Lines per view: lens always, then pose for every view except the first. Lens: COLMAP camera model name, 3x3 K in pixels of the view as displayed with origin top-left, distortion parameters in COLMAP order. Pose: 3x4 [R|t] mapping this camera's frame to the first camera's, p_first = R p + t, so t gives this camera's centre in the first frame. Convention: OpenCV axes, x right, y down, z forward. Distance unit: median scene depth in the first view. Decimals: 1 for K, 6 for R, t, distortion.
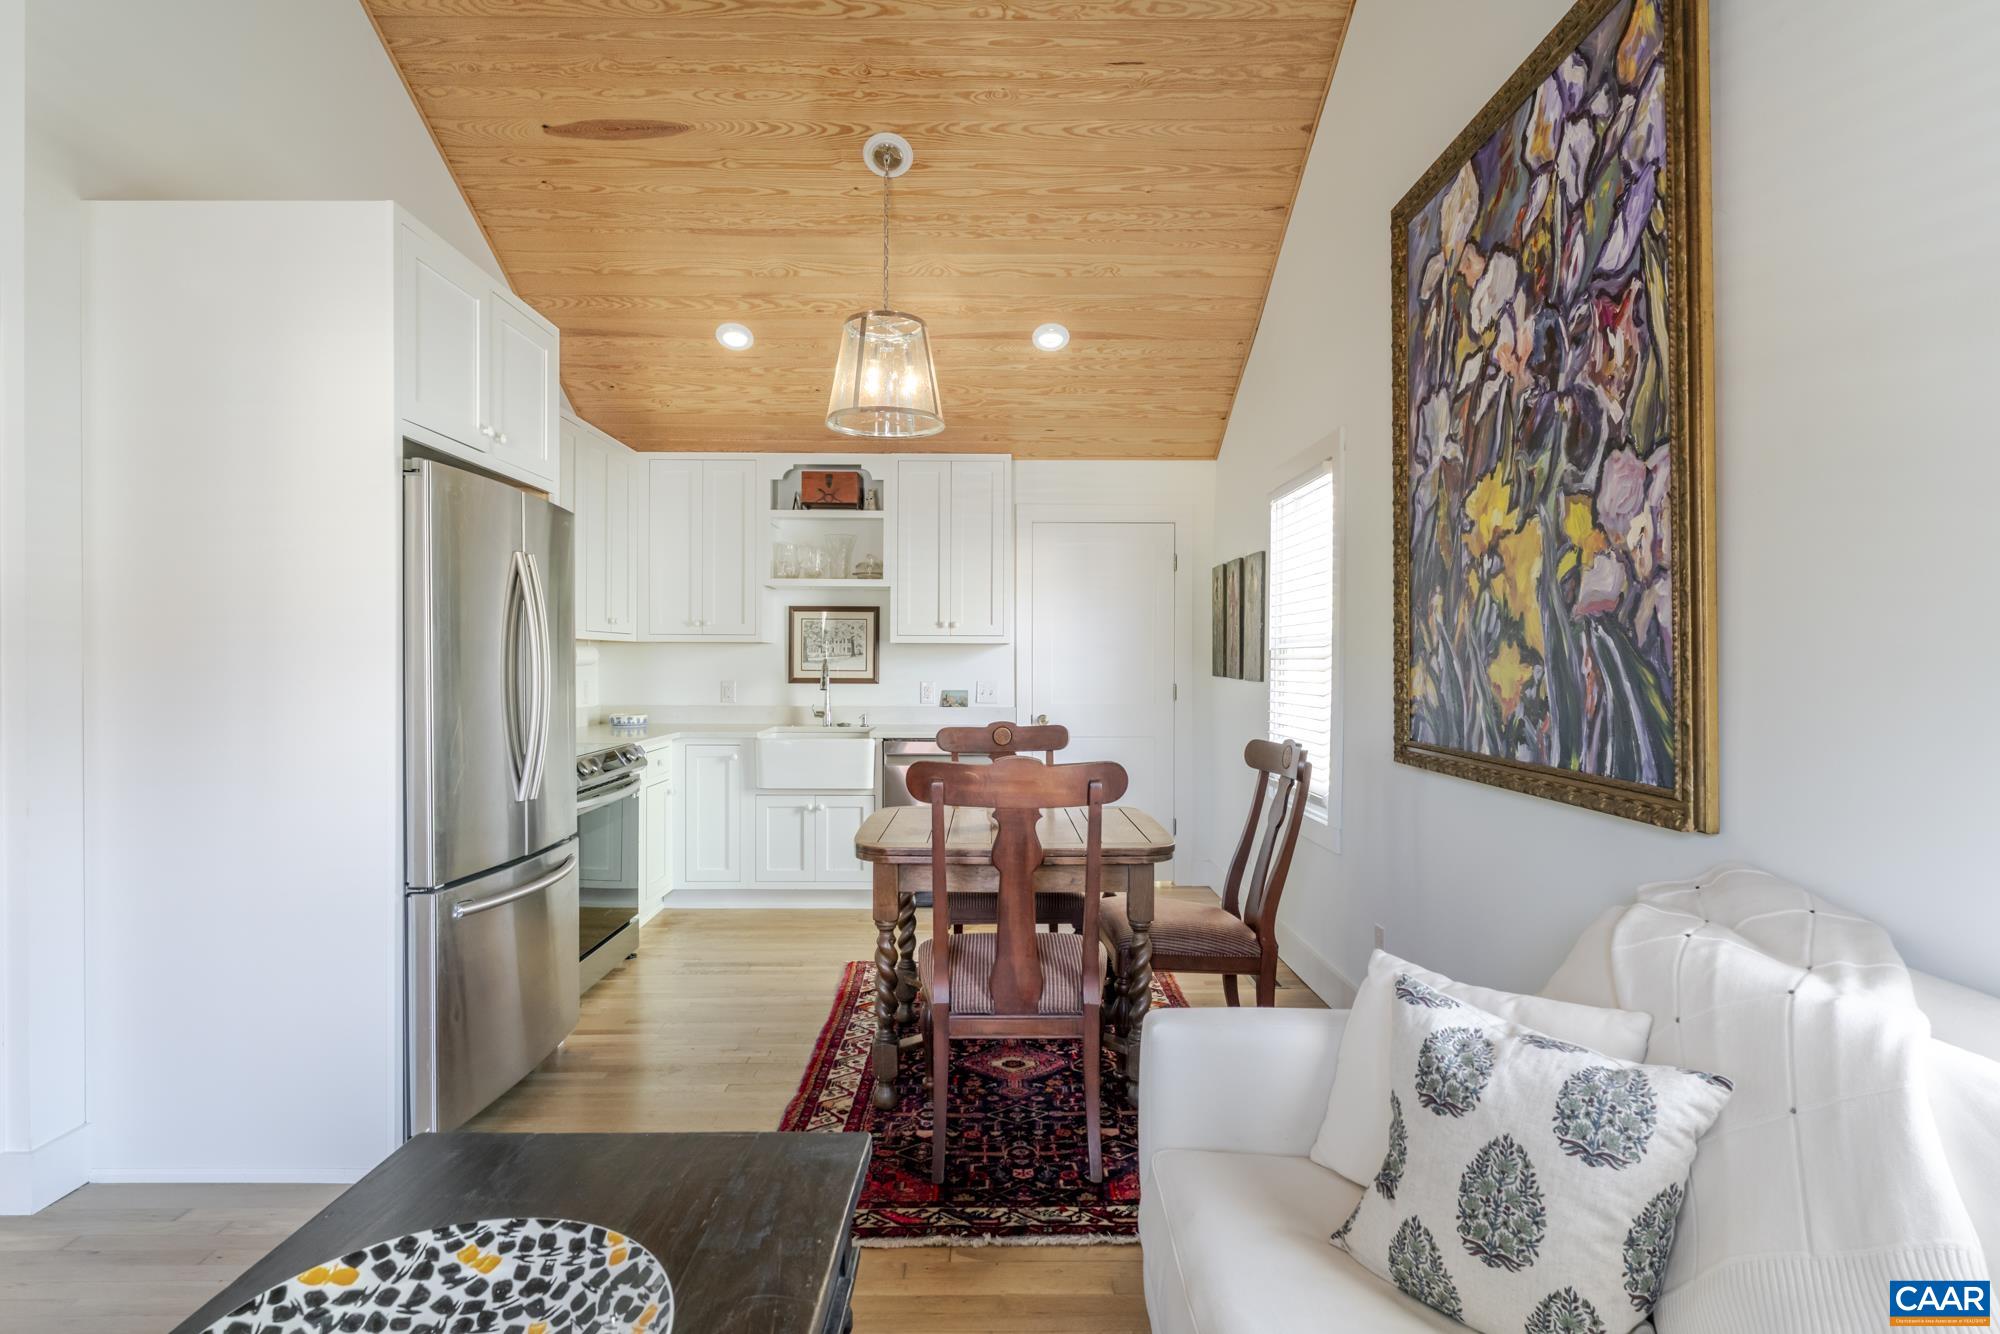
lens RADIAL K [[1076.9, 0, 1003.7], [0, 1076.9, 671.4], [0, 0, 1]] dist [-0.003277, -0.000862]
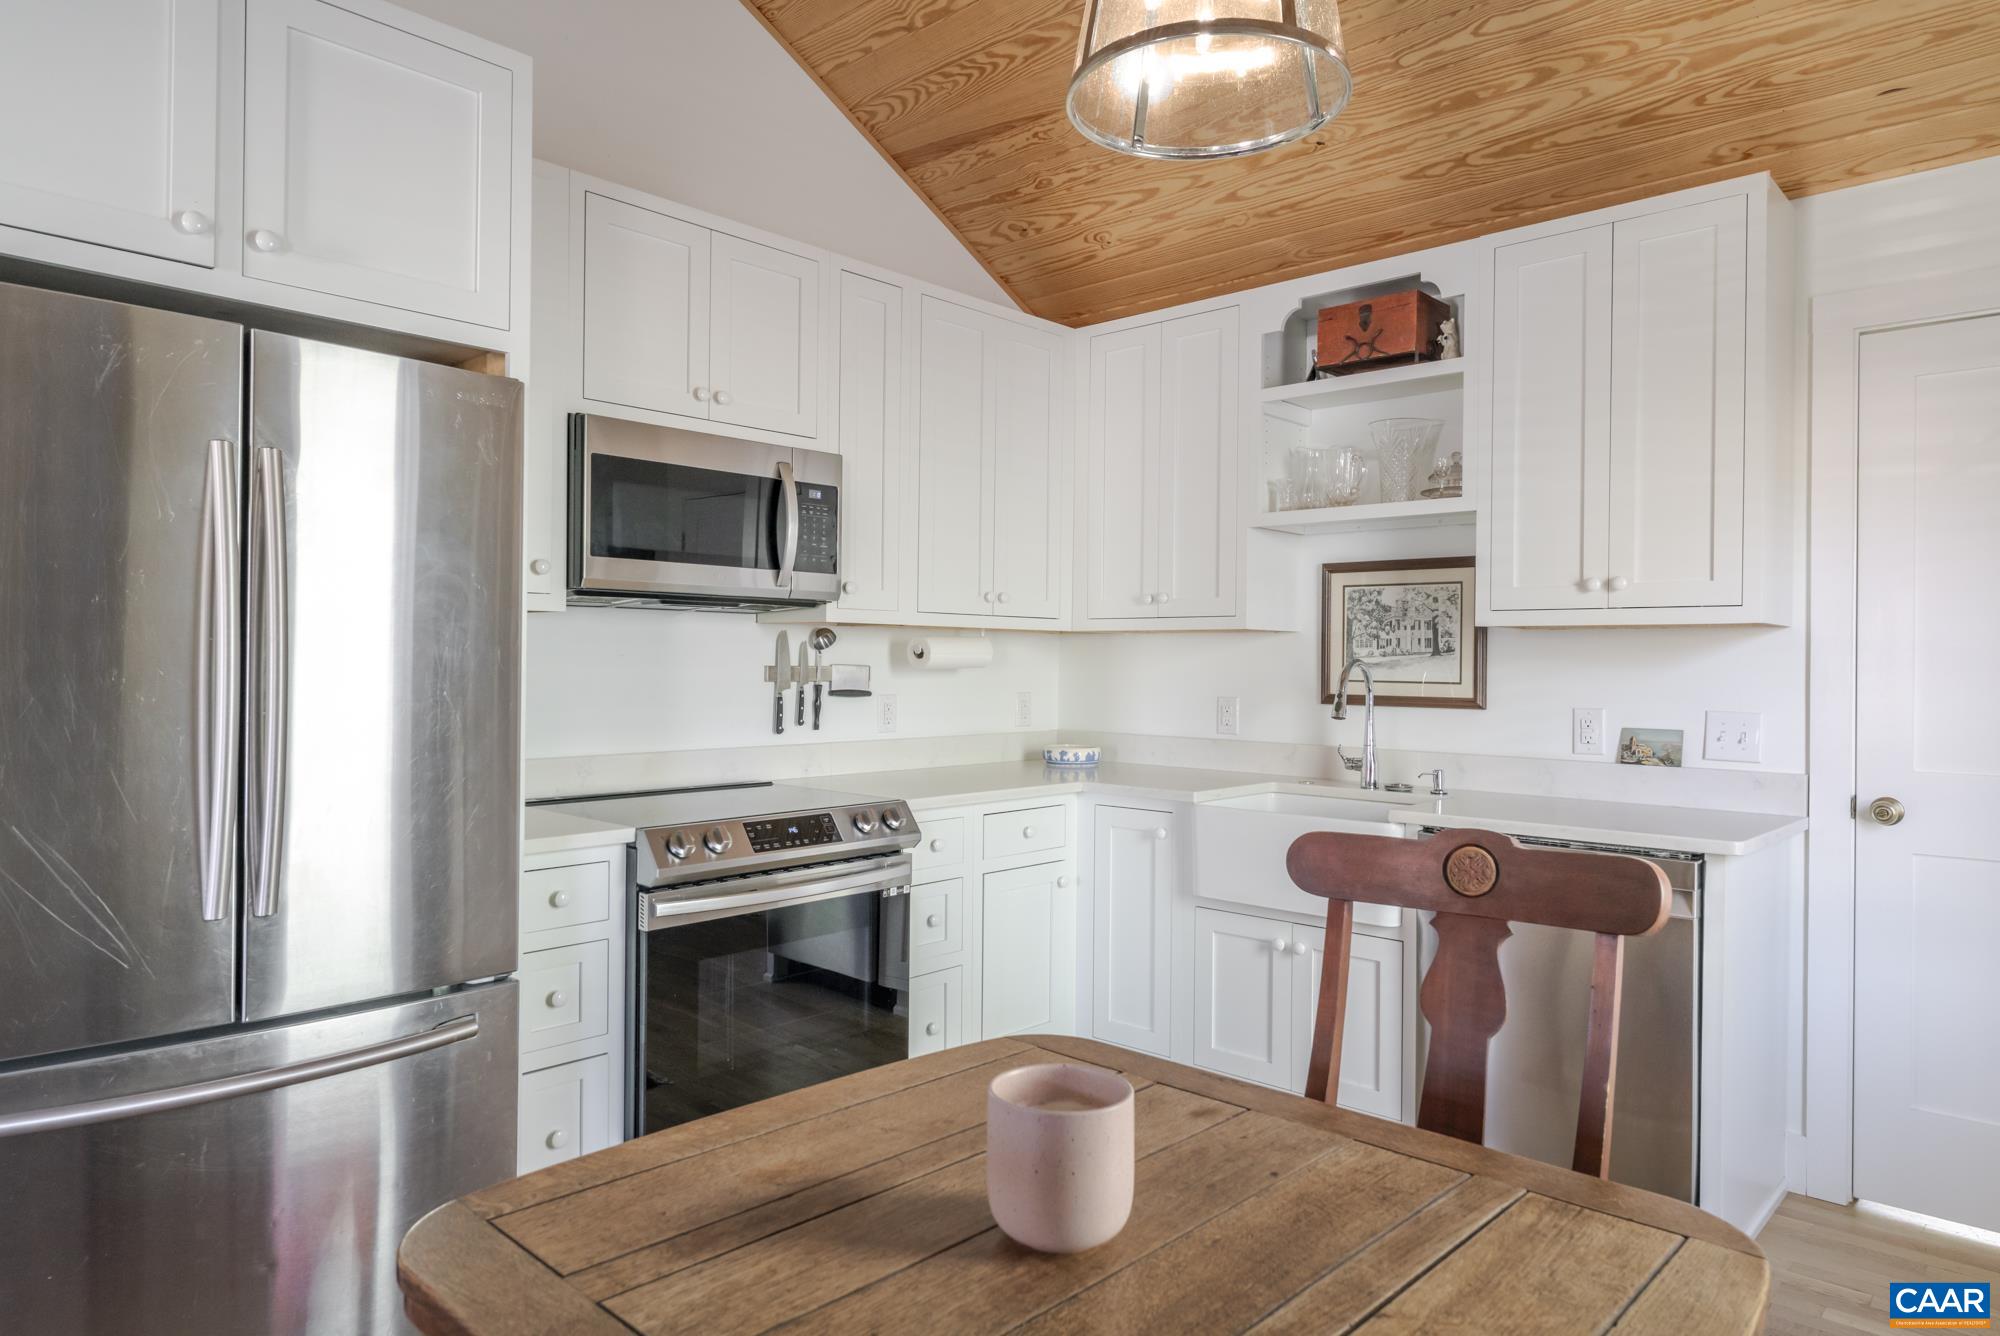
lens RADIAL K [[1246.9, 0, 987.4], [0, 1246.9, 664.3], [0, 0, 1]] dist [0.000617, -0.000330]
pose [[0.718453, 0.003782, -0.695565, 0.298183], [-0.012699, 0.999890, -0.007680, -0.005427], [0.695459, 0.014351, 0.718422, 1.036647]]
